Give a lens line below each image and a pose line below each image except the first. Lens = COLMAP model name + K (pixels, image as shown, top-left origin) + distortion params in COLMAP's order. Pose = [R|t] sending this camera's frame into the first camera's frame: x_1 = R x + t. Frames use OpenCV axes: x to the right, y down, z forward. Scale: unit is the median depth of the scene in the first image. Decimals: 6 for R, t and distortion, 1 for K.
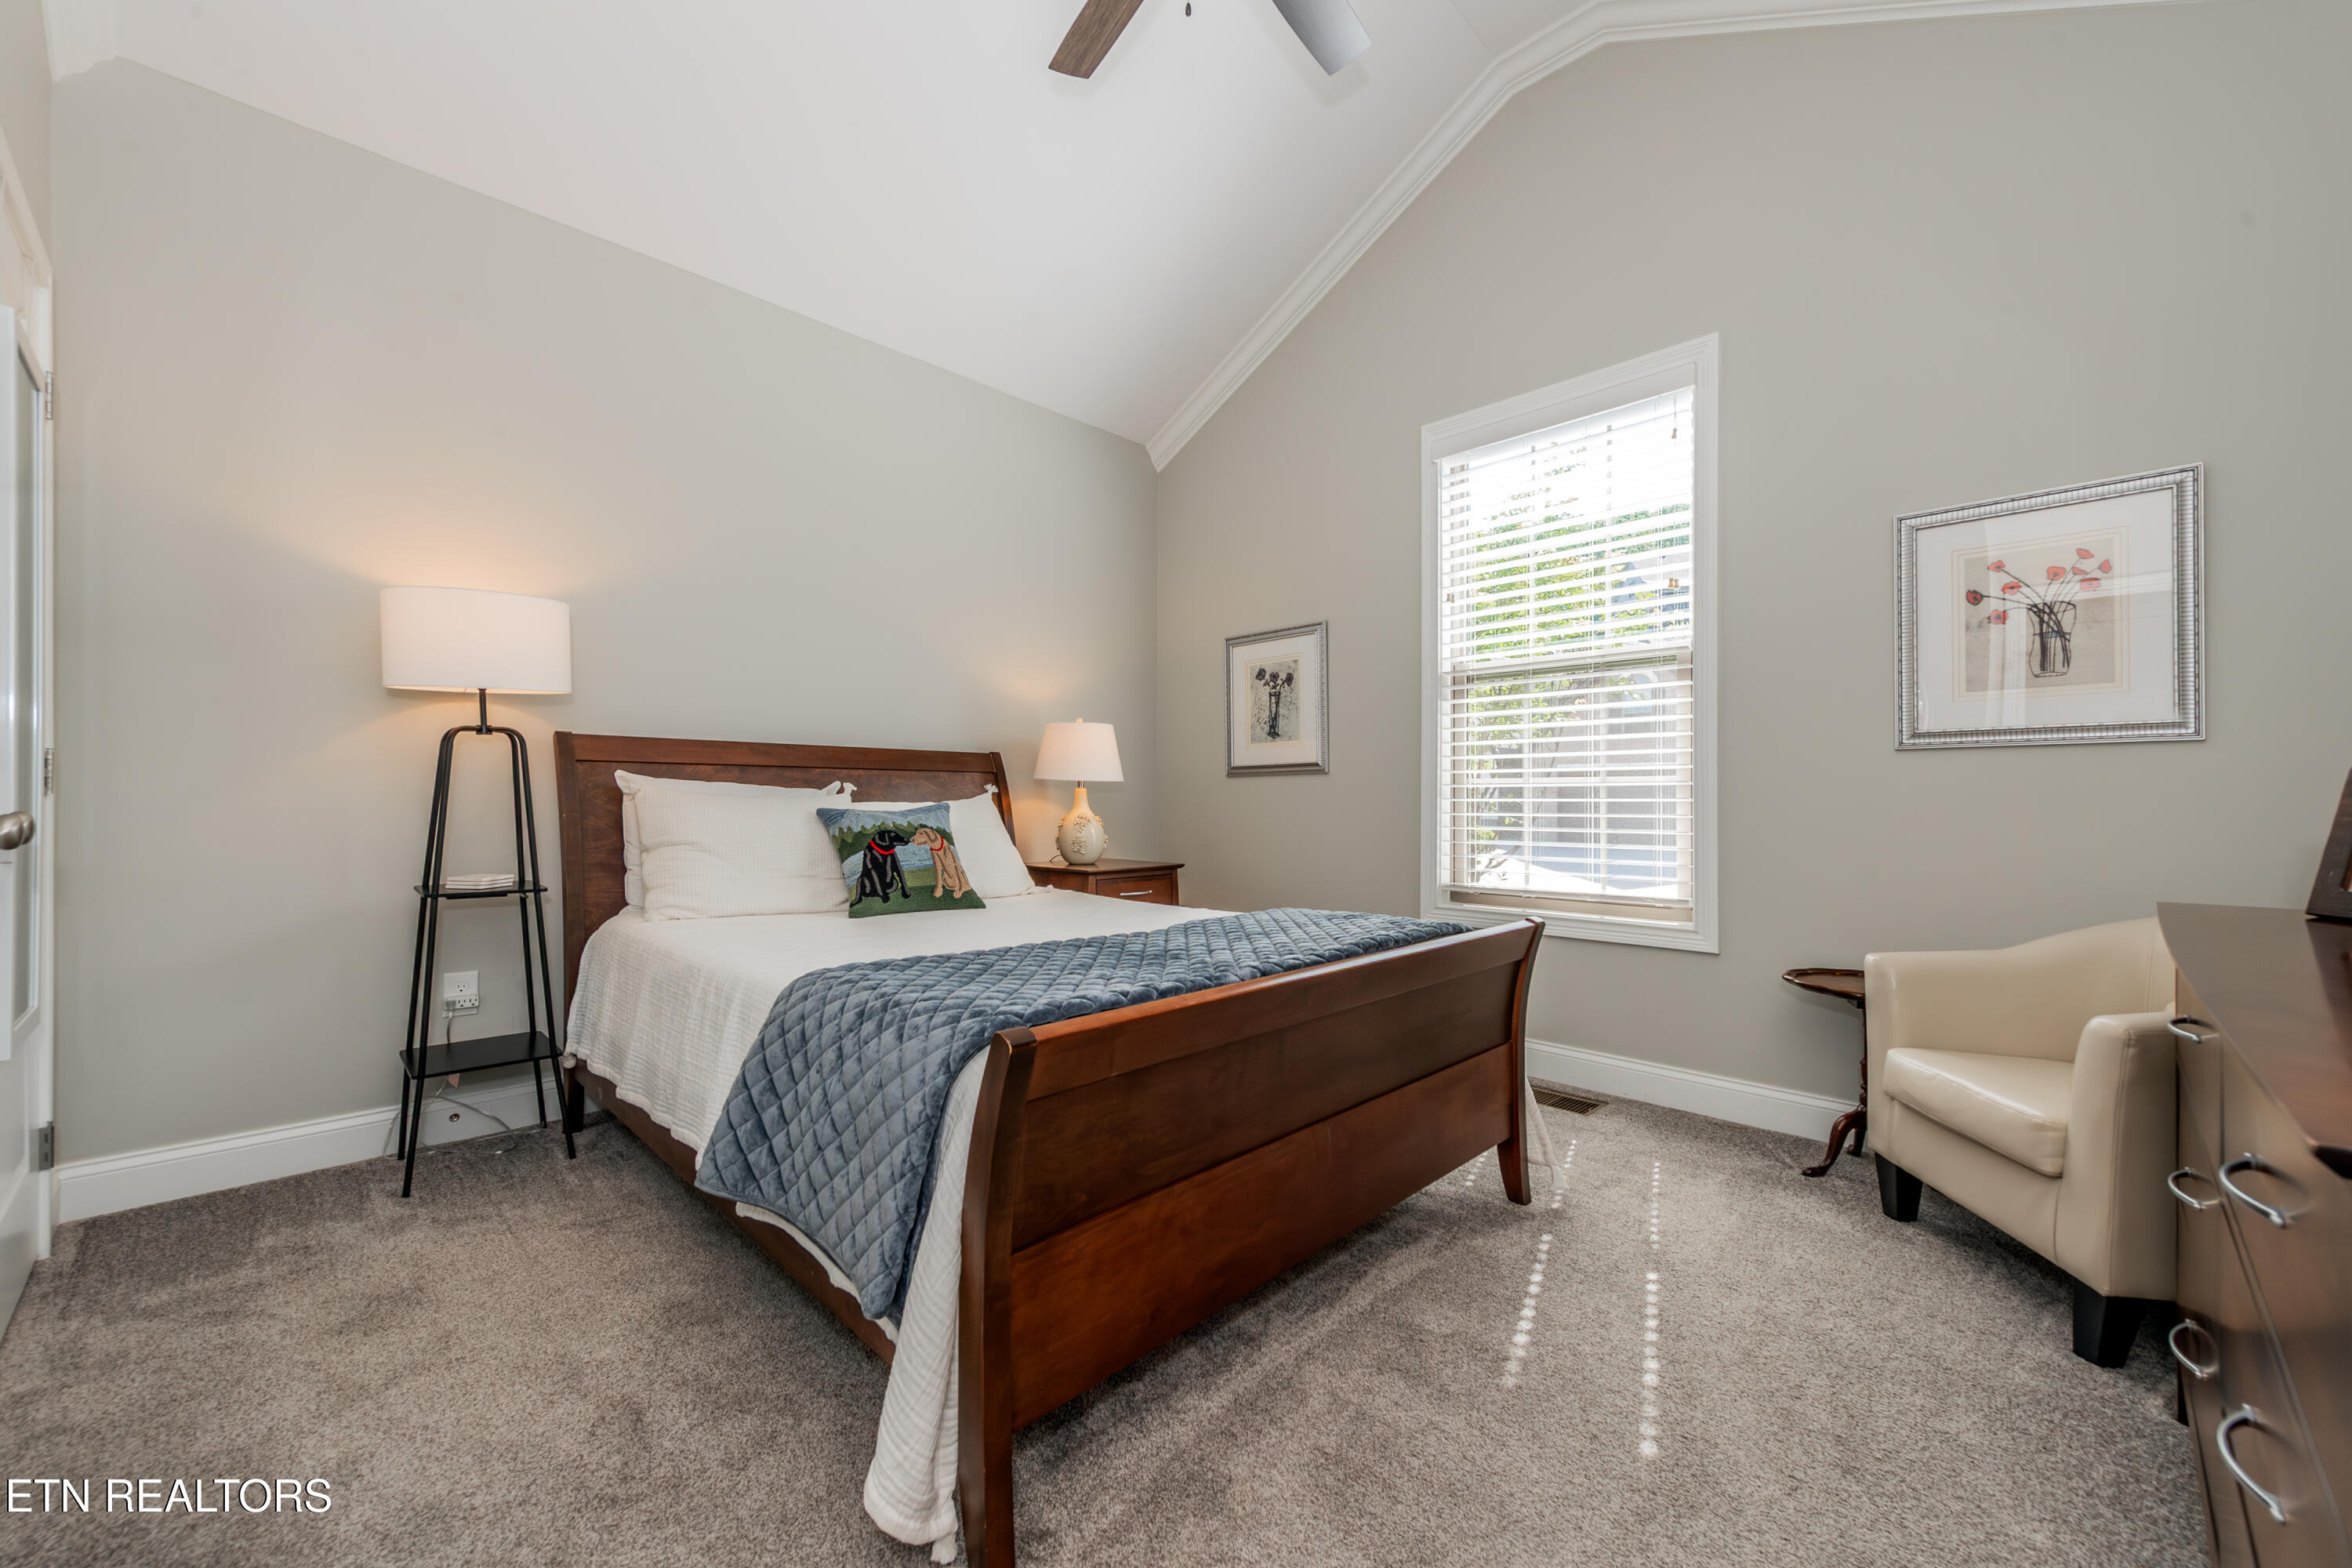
lens RADIAL K [[959.1, 0, 1190.8], [0, 959.1, 760.4], [0, 0, 1]] dist [0.000872, 0.000080]
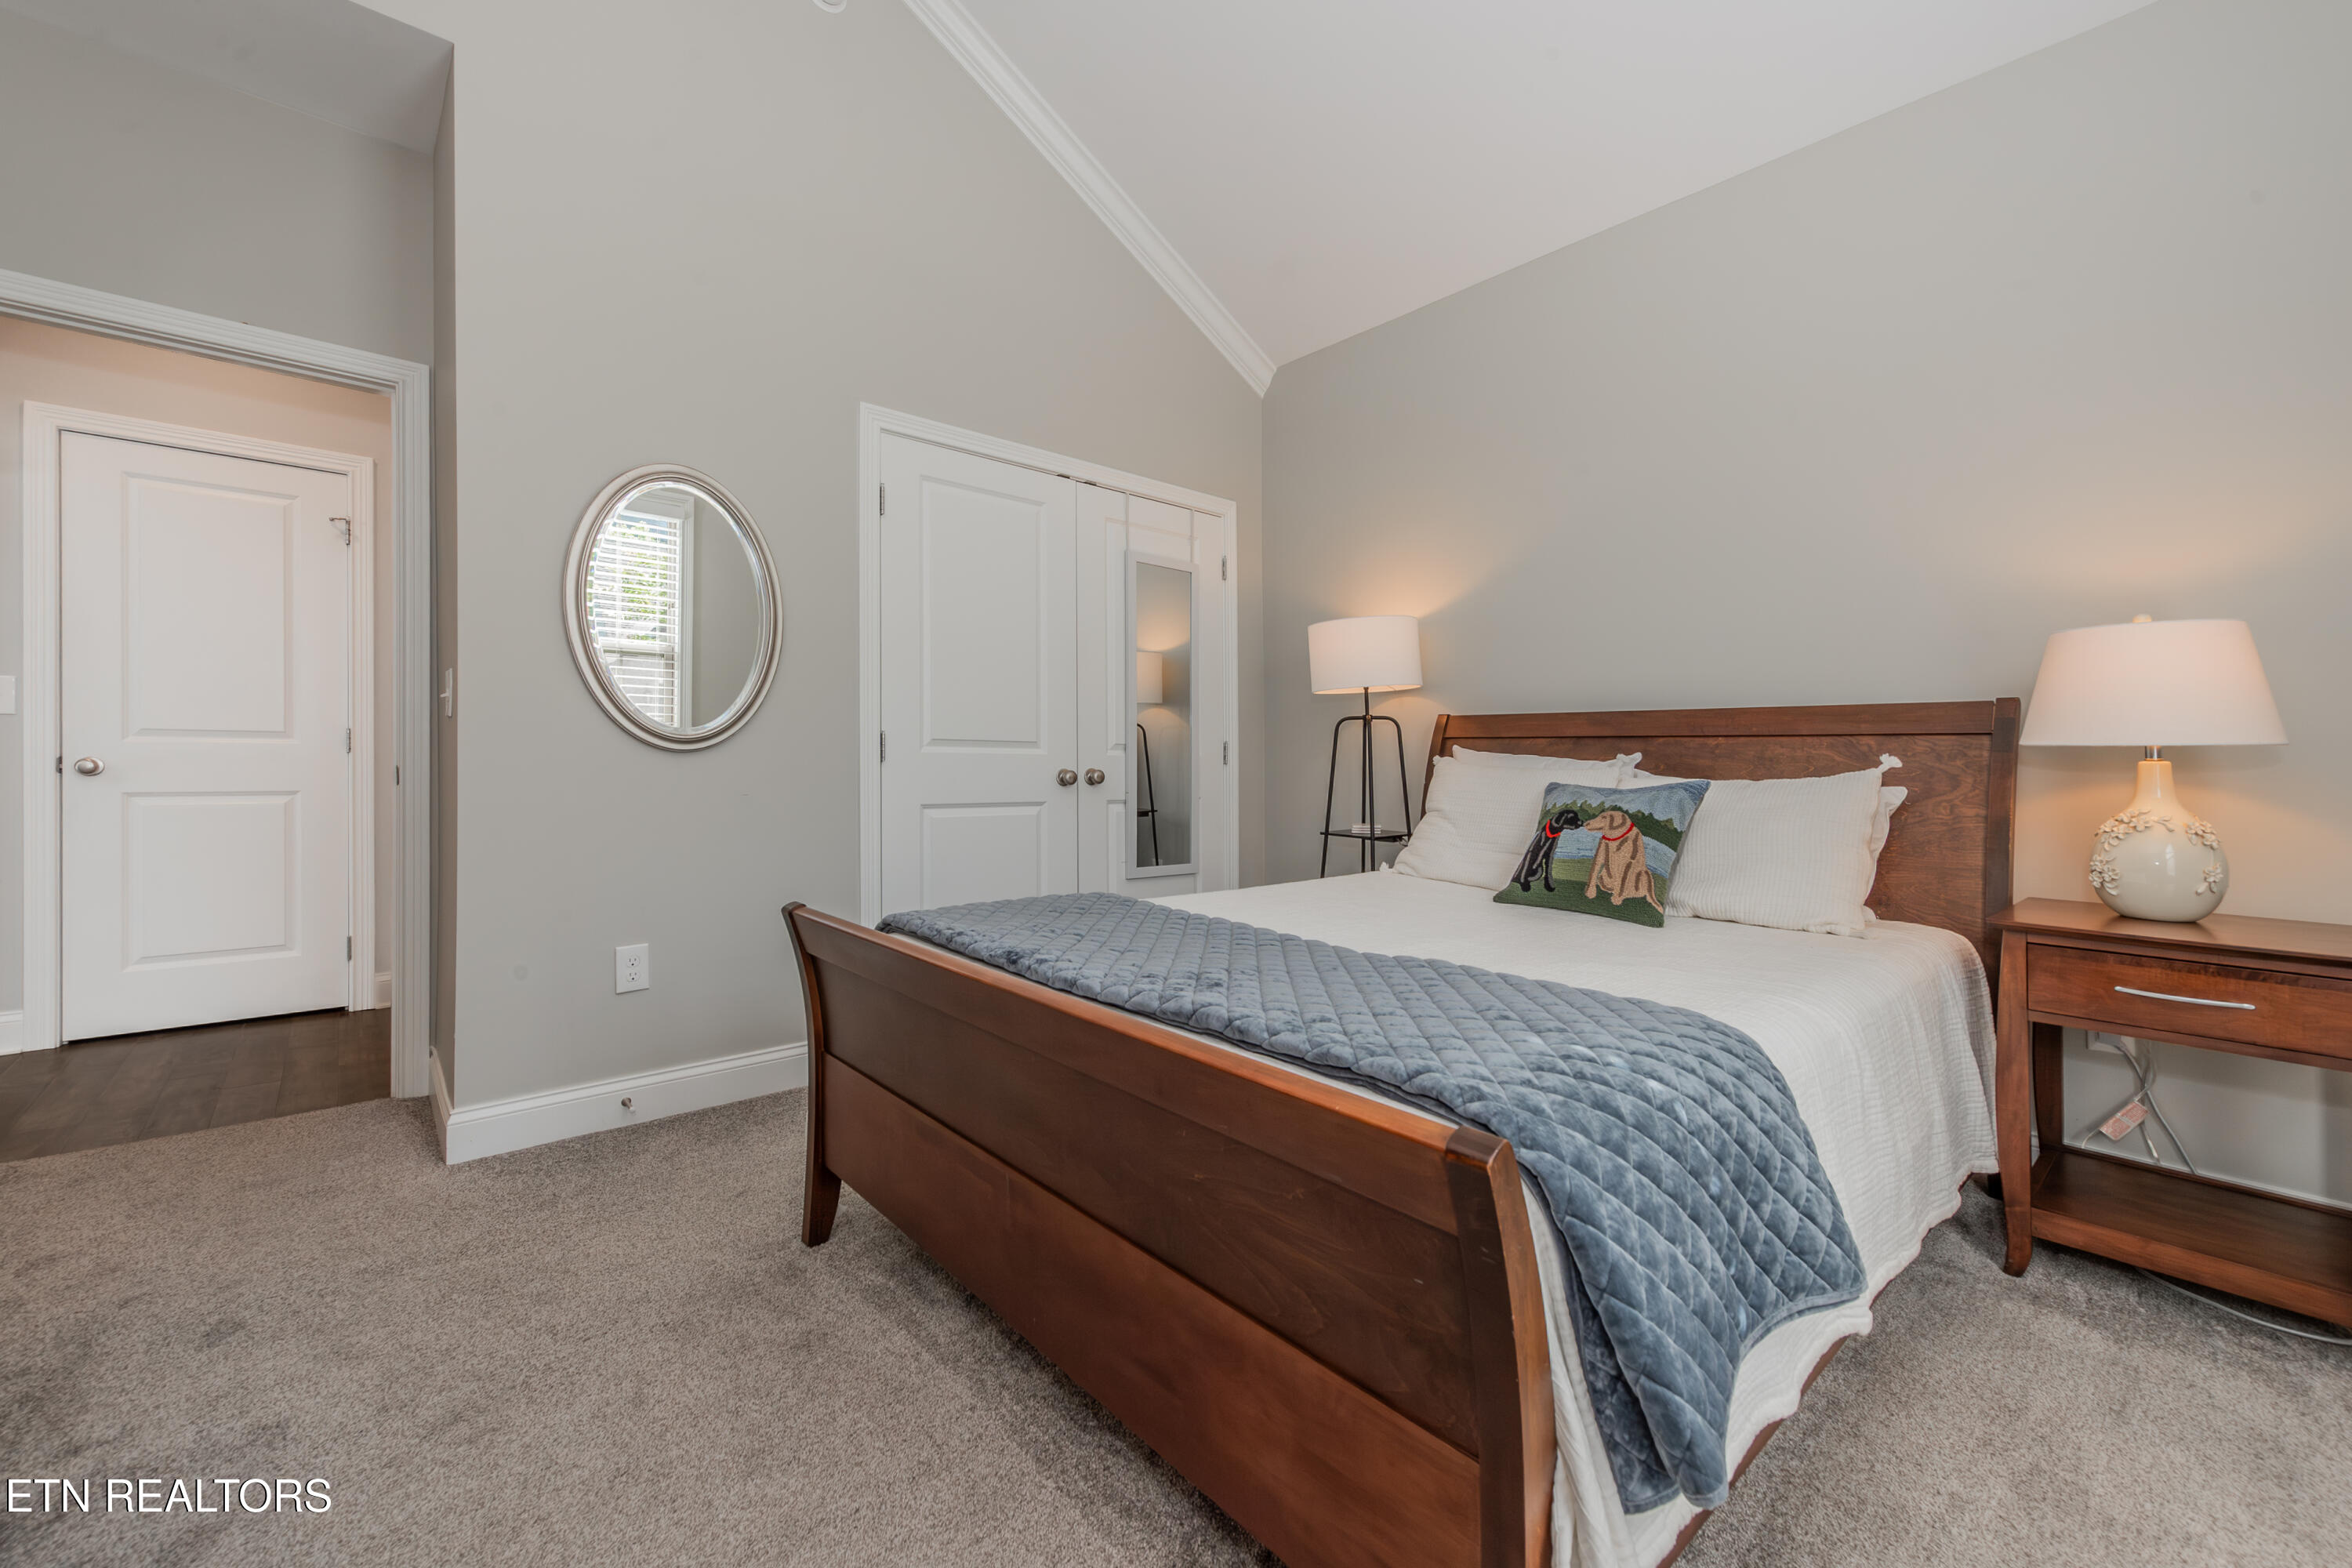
lens RADIAL K [[959.1, 0, 1190.8], [0, 959.1, 760.4], [0, 0, 1]] dist [0.000872, 0.000080]
pose [[-0.089512, -0.001148, -0.995985, 0.555238], [0.029378, 0.999561, -0.003792, 0.021888], [0.995552, -0.029600, -0.089439, 0.744795]]
